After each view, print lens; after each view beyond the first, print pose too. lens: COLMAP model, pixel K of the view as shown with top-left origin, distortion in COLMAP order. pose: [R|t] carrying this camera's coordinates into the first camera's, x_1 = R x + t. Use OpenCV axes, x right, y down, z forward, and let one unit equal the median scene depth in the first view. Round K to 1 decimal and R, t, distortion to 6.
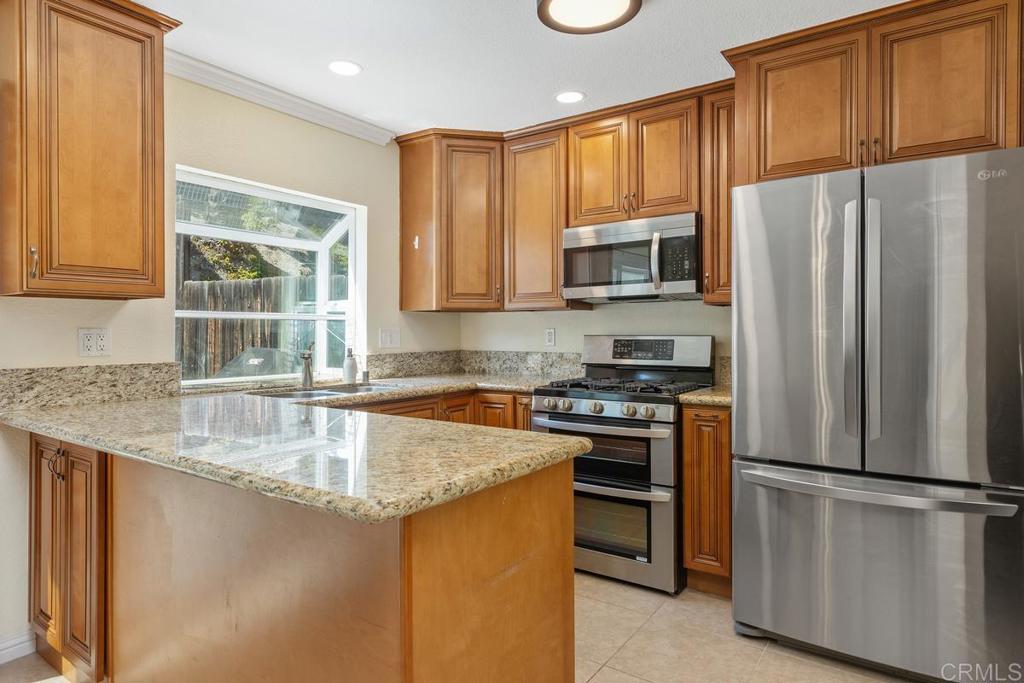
lens RADIAL K [[584.8, 0, 513.6], [0, 584.8, 331.3], [0, 0, 1]] dist [0.000570, -0.002969]
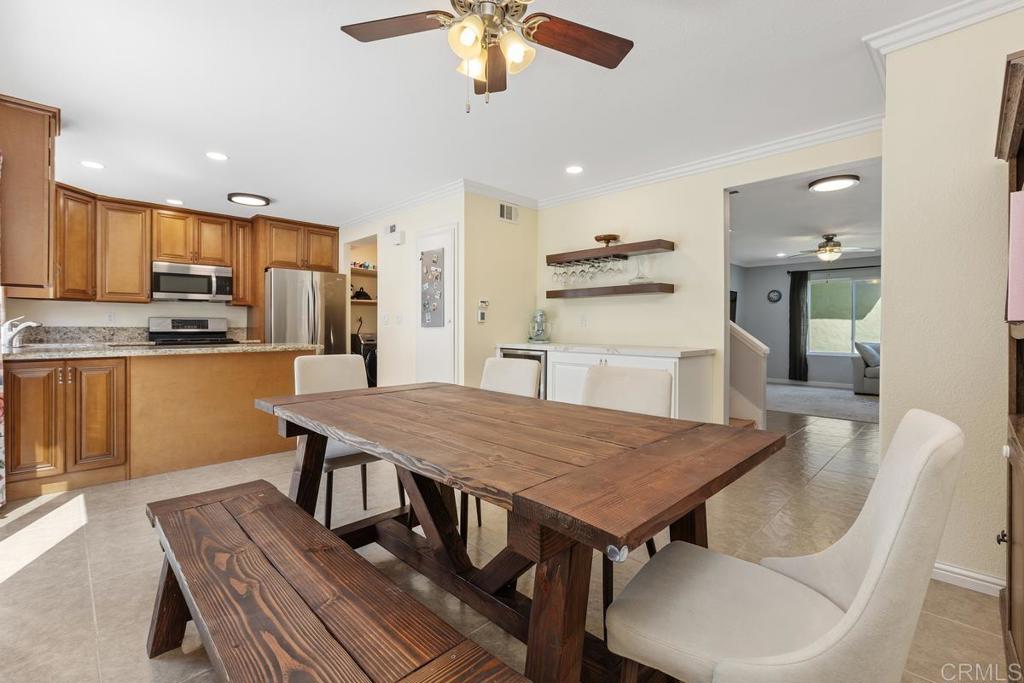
lens RADIAL K [[454.7, 0, 517.5], [0, 454.7, 328.8], [0, 0, 1]] dist [0.000875, -0.000892]
pose [[0.164598, -0.001039, 0.986360, -1.191627], [-0.004672, 0.999987, 0.001833, 0.038418], [-0.986350, -0.004910, 0.164591, -0.429728]]
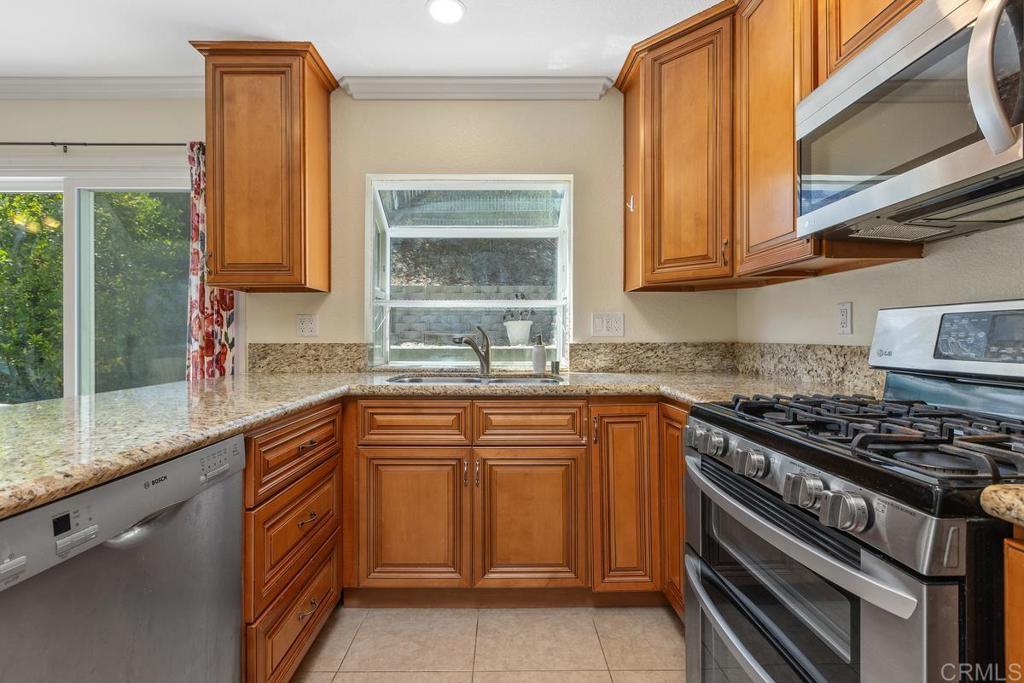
lens RADIAL K [[454.7, 0, 512.5], [0, 454.7, 336.2], [0, 0, 1]] dist [0.000875, -0.000892]
pose [[0.582255, -0.000186, -0.813006, 0.265892], [0.000961, 0.999999, 0.000459, 0.030639], [0.813005, -0.001048, 0.582255, 0.560491]]
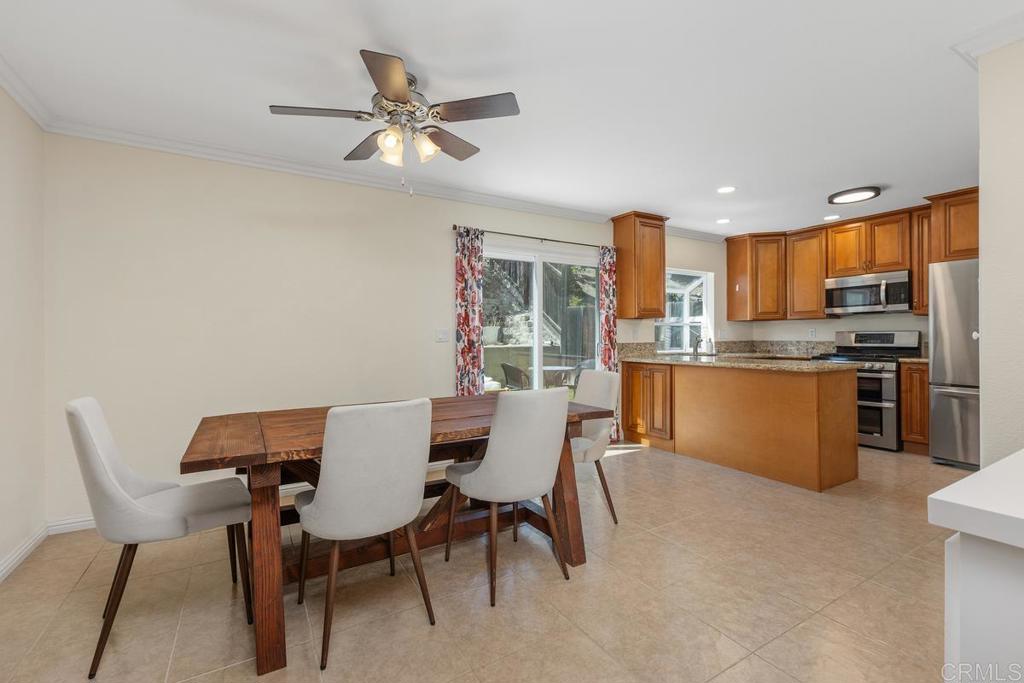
lens RADIAL K [[454.7, 0, 509.9], [0, 454.7, 337.1], [0, 0, 1]] dist [0.000875, -0.000892]
pose [[0.914334, -0.004124, -0.404939, -0.275843], [0.005804, 0.999979, 0.002922, 0.014867], [0.404918, -0.005022, 0.914339, -0.880898]]
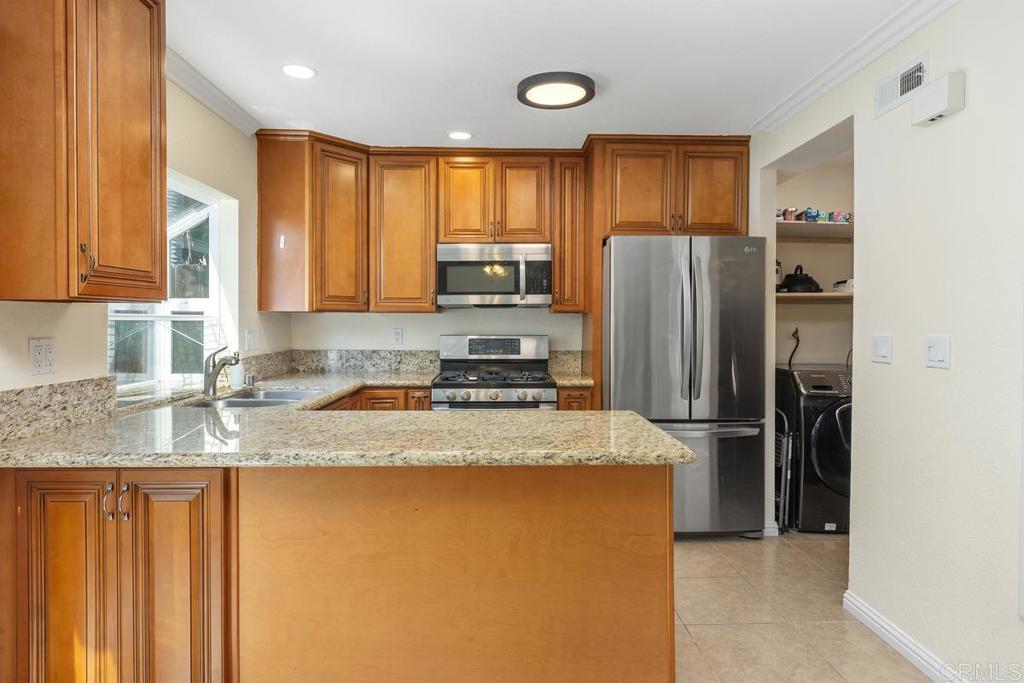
lens RADIAL K [[584.8, 0, 507.9], [0, 584.8, 325.9], [0, 0, 1]] dist [0.000570, -0.002969]
pose [[0.805399, -0.001008, 0.592733, -0.486436], [-0.004716, 0.999956, 0.008109, -0.022700], [-0.592715, -0.009326, 0.805358, -0.014490]]
